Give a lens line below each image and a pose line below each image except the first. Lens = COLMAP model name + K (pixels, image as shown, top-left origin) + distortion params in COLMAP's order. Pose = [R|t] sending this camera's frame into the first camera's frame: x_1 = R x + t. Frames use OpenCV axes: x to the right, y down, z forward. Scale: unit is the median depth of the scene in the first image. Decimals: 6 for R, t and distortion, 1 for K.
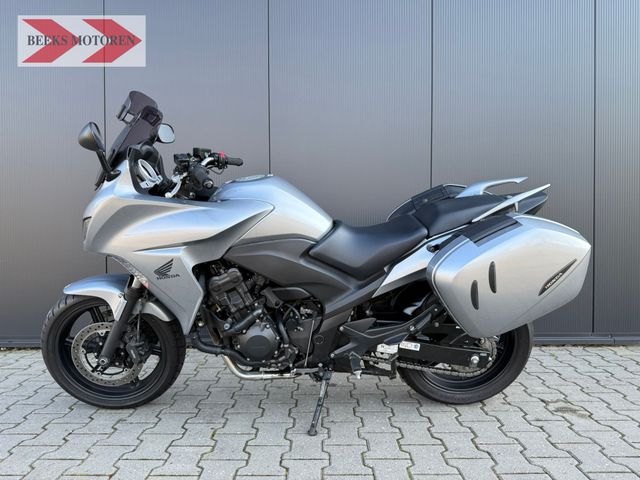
lens RADIAL K [[441.4, 0, 314.8], [0, 441.4, 234.8], [0, 0, 1]] dist [0.016737, -0.021277]
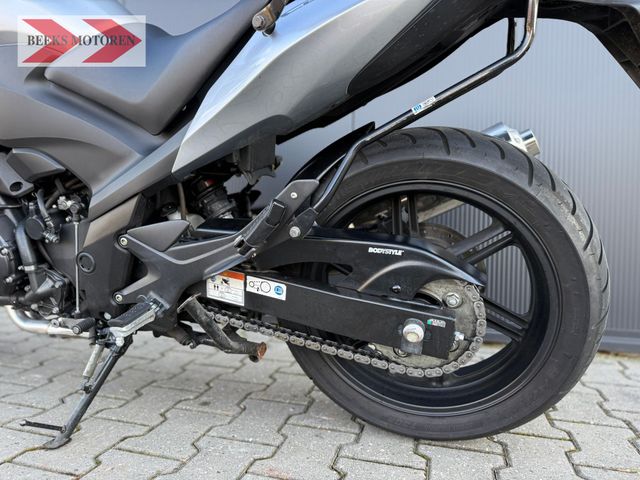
lens RADIAL K [[441.4, 0, 323.5], [0, 441.4, 243.2], [0, 0, 1]] dist [0.016737, -0.021277]
pose [[0.945292, 0.027328, -0.325079, 0.425976], [-0.020601, 0.999497, 0.024120, 0.200141], [0.325575, -0.016104, 0.945379, 0.619628]]
